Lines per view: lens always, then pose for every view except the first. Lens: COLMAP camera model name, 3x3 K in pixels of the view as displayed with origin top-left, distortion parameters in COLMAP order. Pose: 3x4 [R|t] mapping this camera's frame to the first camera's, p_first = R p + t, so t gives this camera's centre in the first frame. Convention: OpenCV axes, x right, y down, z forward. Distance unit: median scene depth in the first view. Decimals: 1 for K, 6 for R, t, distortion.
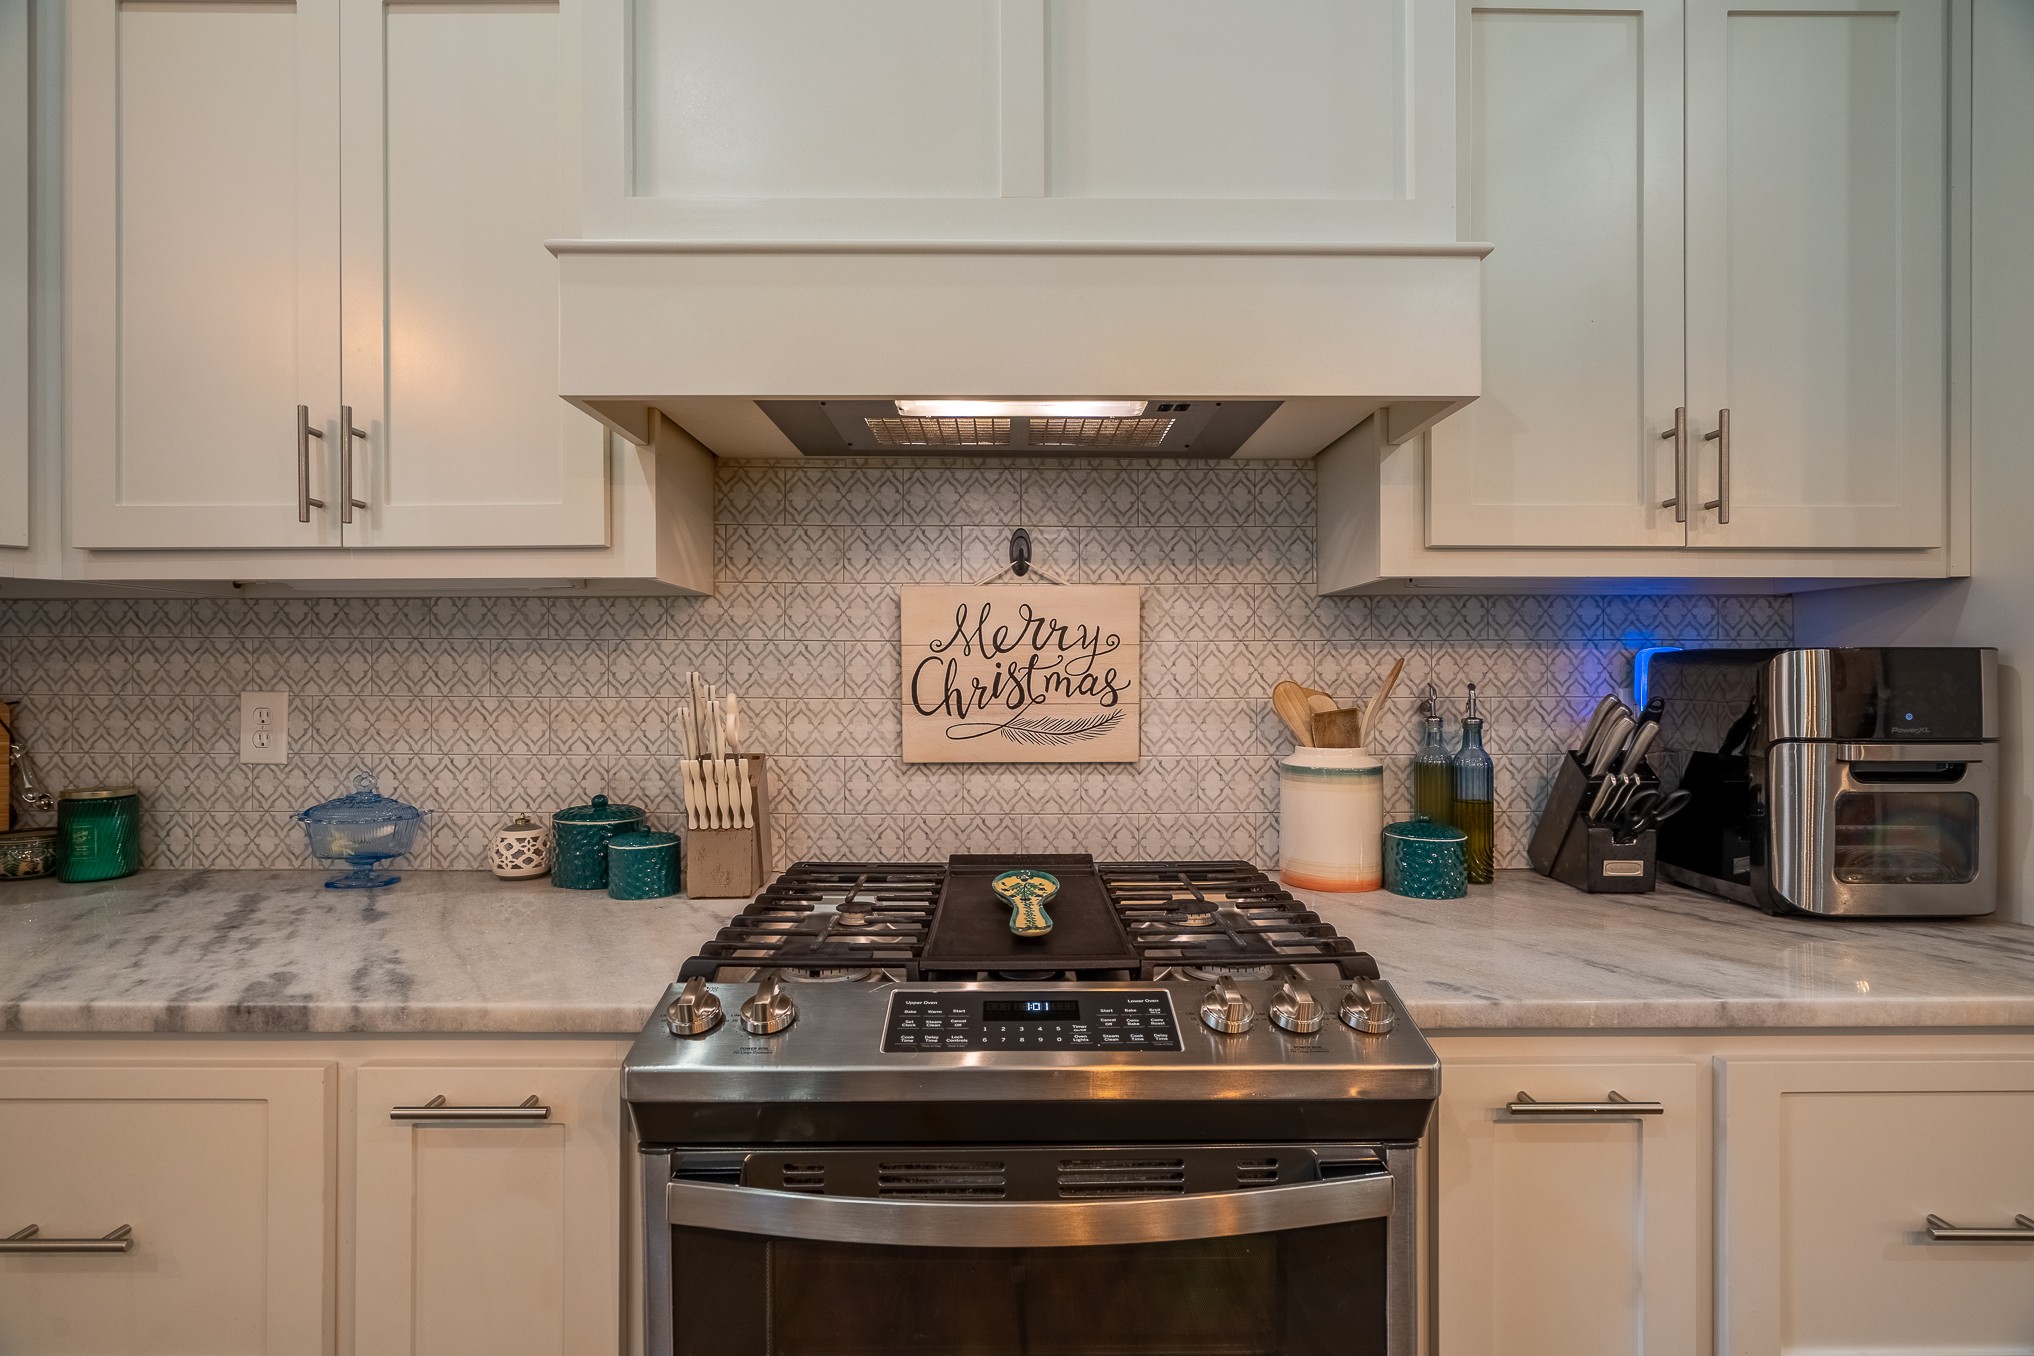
lens RADIAL K [[948.6, 0, 1028.5], [0, 948.6, 673.2], [0, 0, 1]] dist [-0.004886, 0.000141]
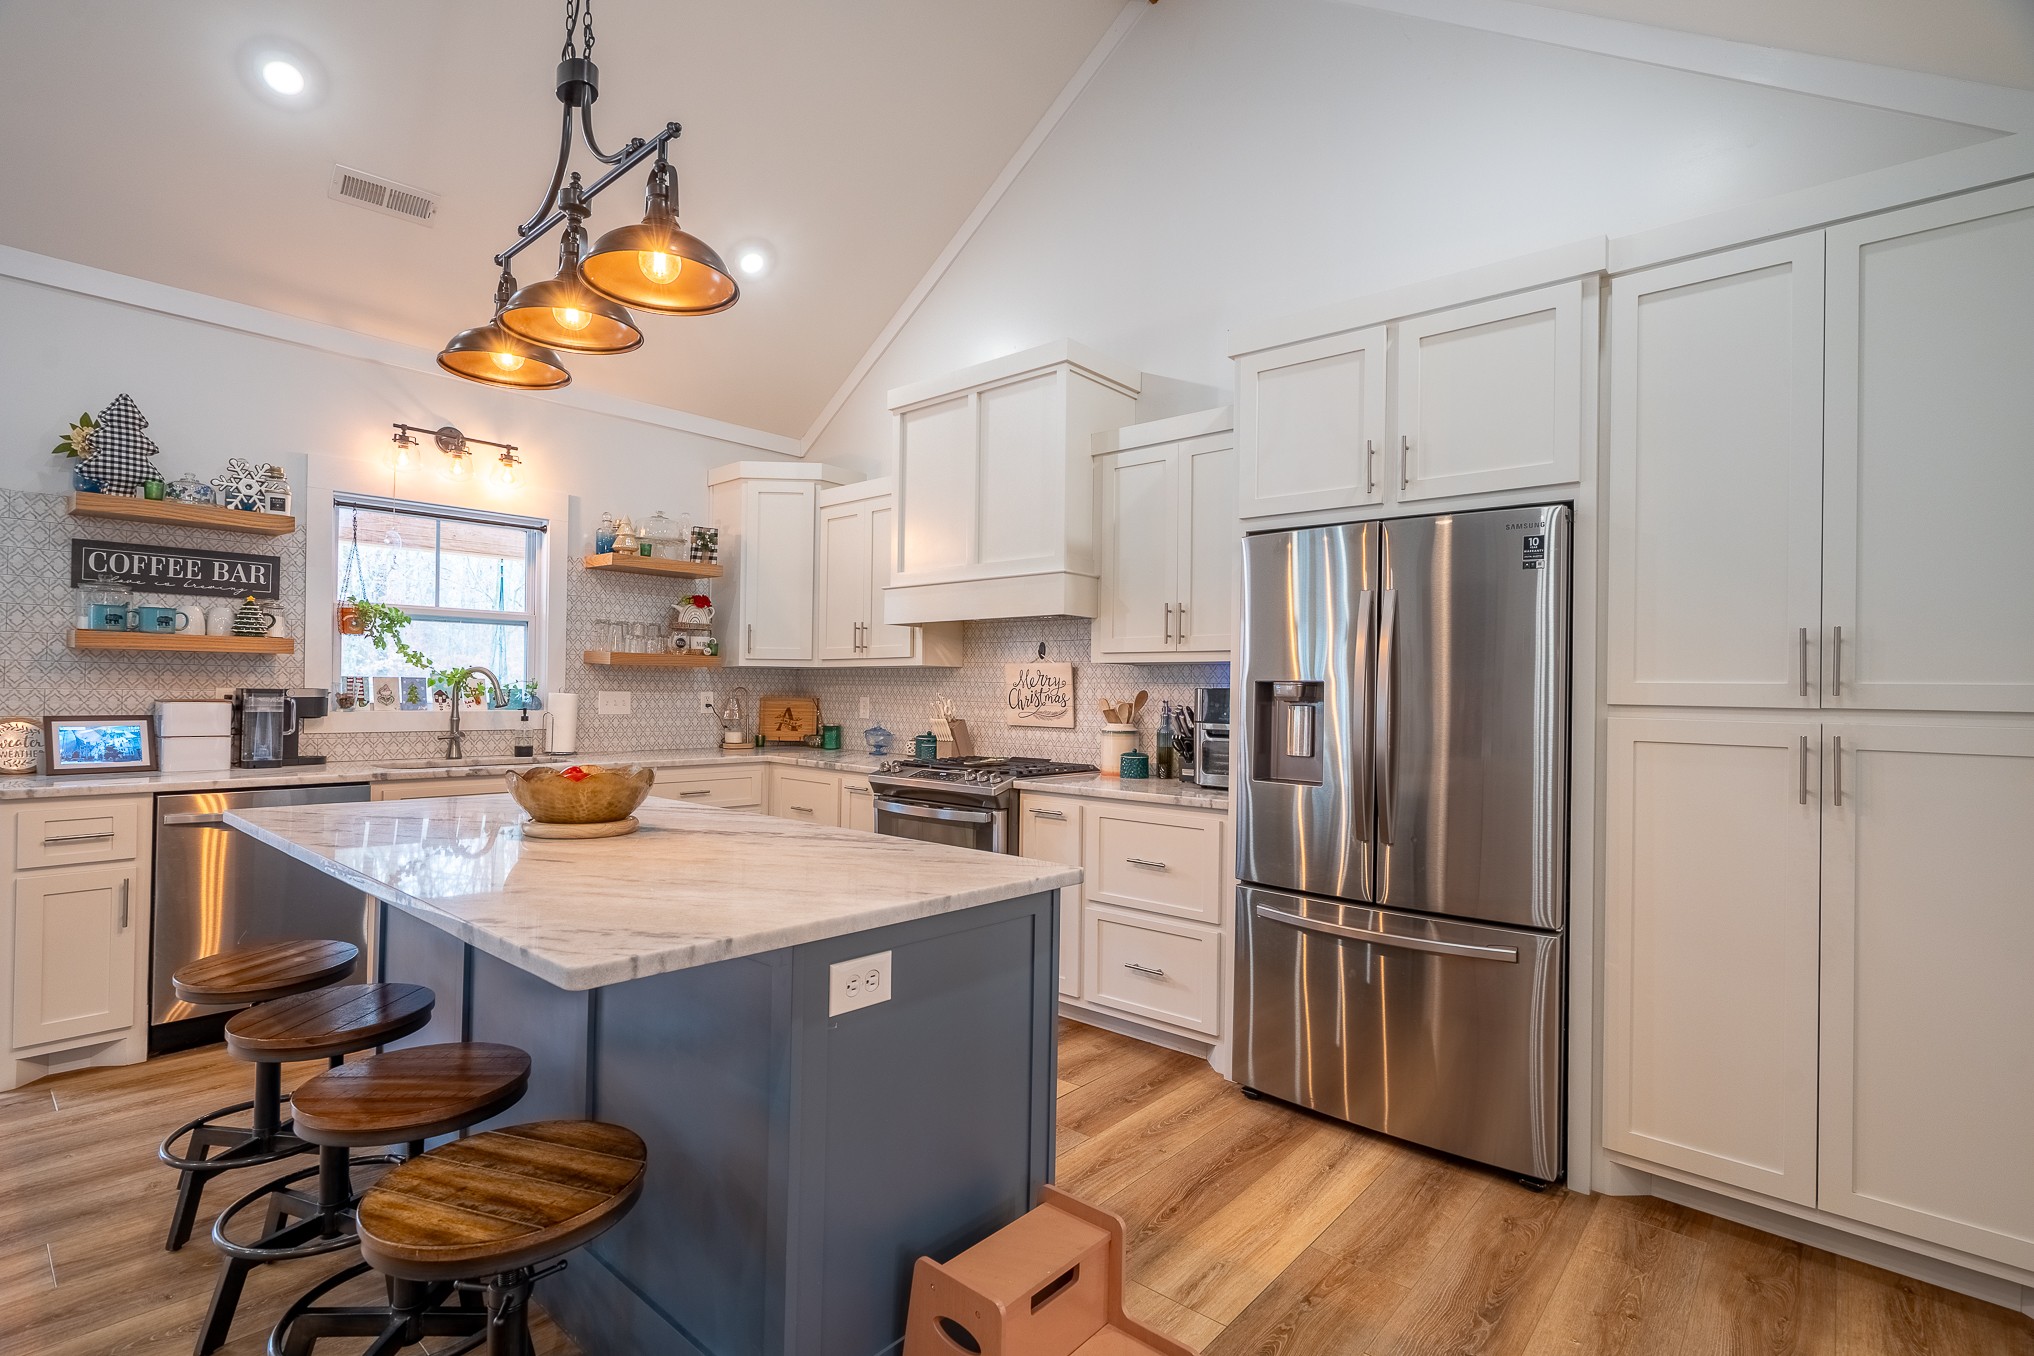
lens RADIAL K [[948.6, 0, 1009.3], [0, 948.6, 683.8], [0, 0, 1]] dist [-0.004886, 0.000141]
pose [[0.741960, 0.005115, -0.670424, 1.812788], [-0.013901, 0.999873, -0.007755, -0.008464], [0.670300, 0.015073, 0.741937, -1.141704]]
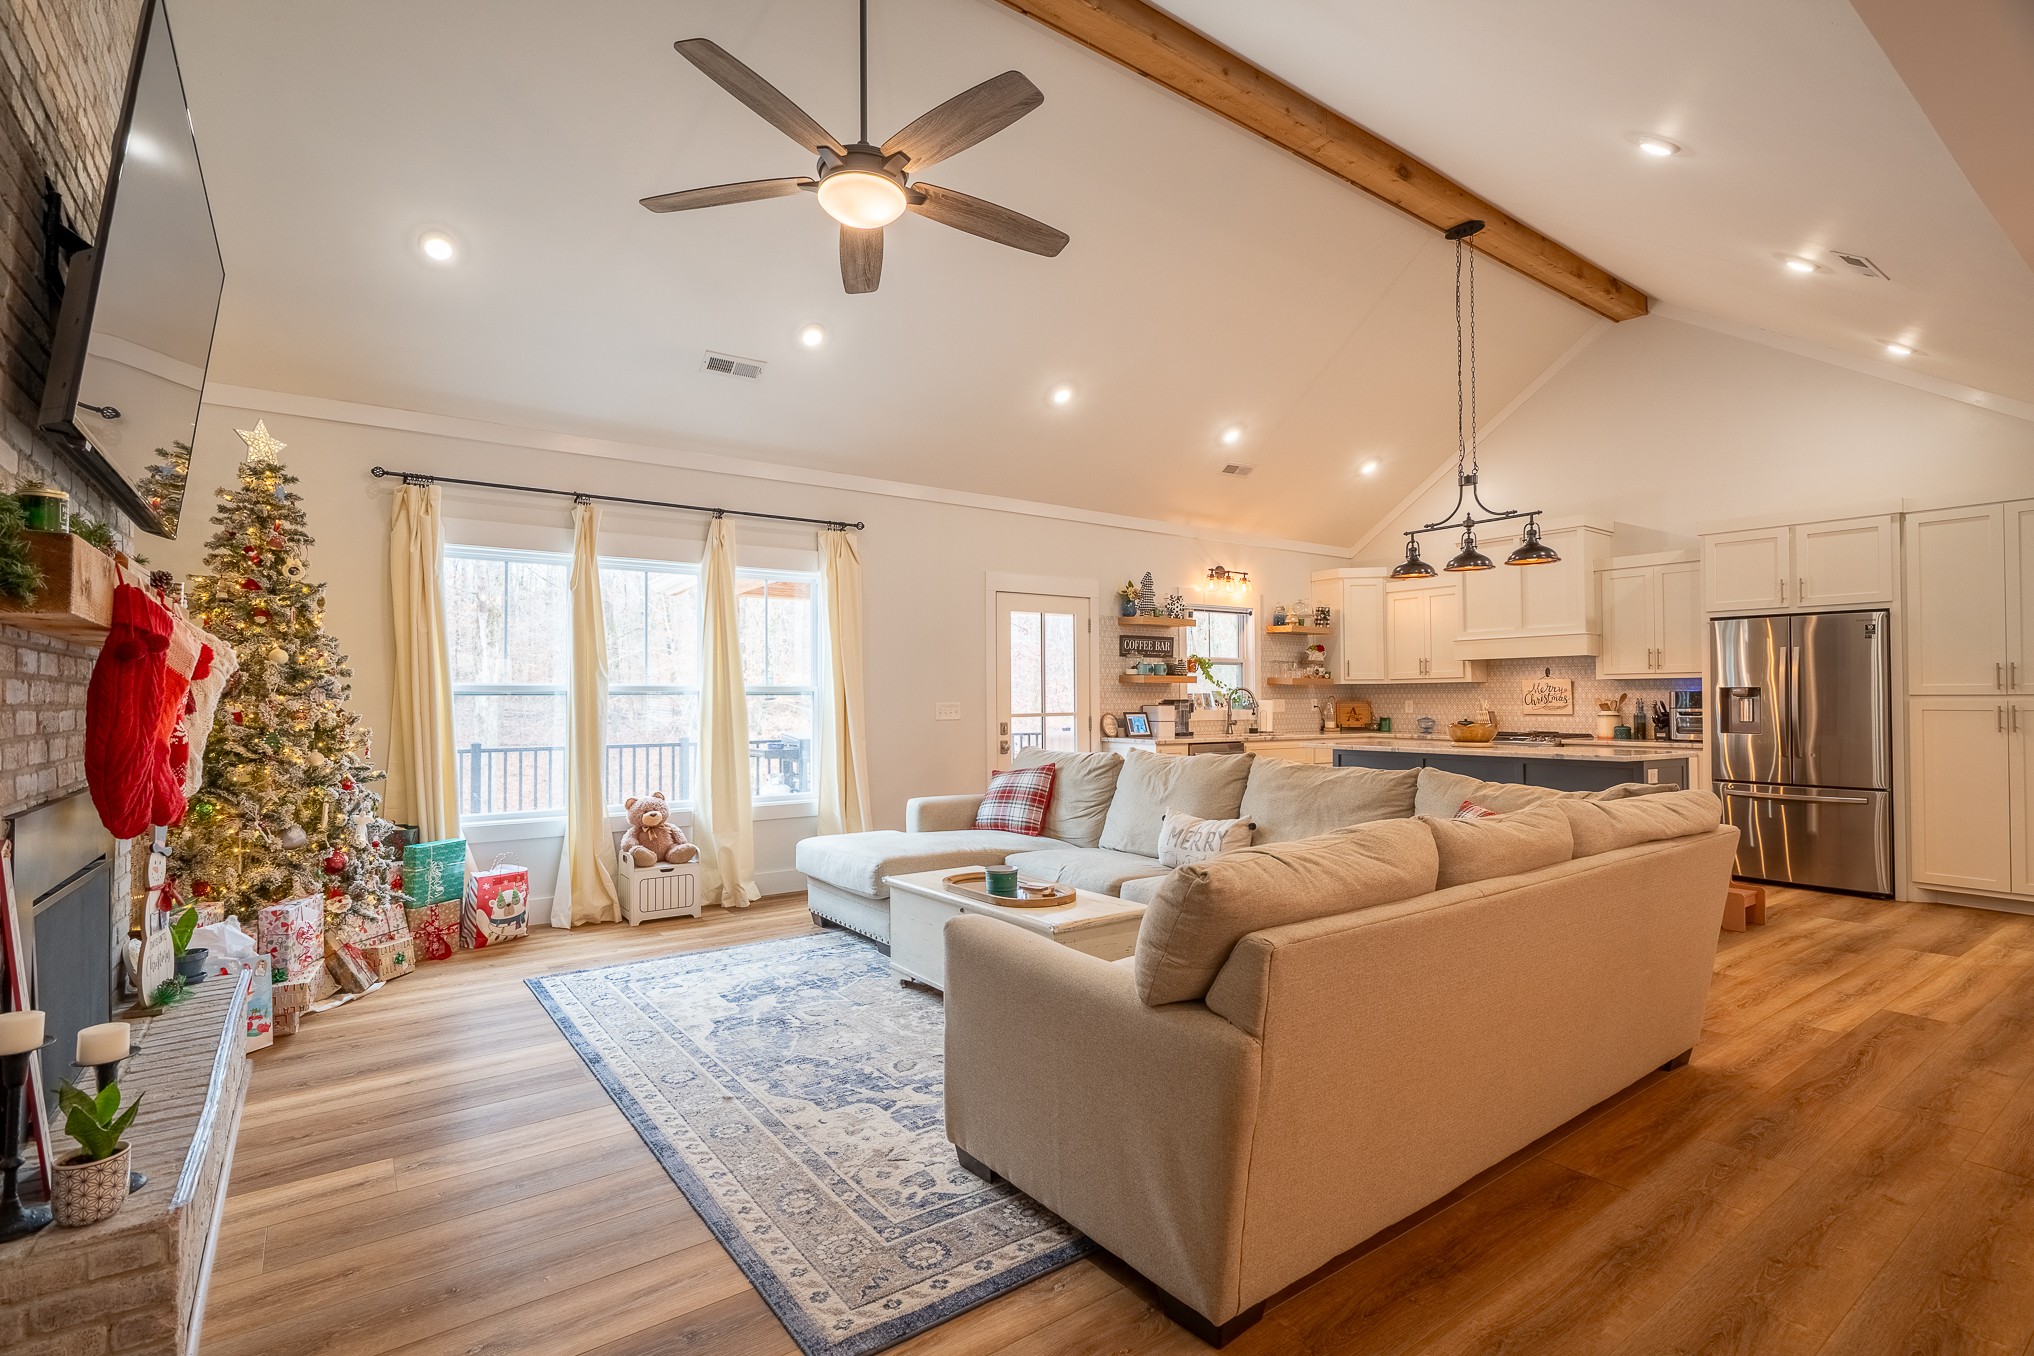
lens RADIAL K [[948.6, 0, 1004.8], [0, 948.6, 682.8], [0, 0, 1]] dist [-0.004886, 0.000141]
pose [[0.575091, -0.016016, -0.817933, 2.480120], [0.002552, 0.999839, -0.017784, 0.009068], [0.818086, 0.008141, 0.575039, -4.305471]]
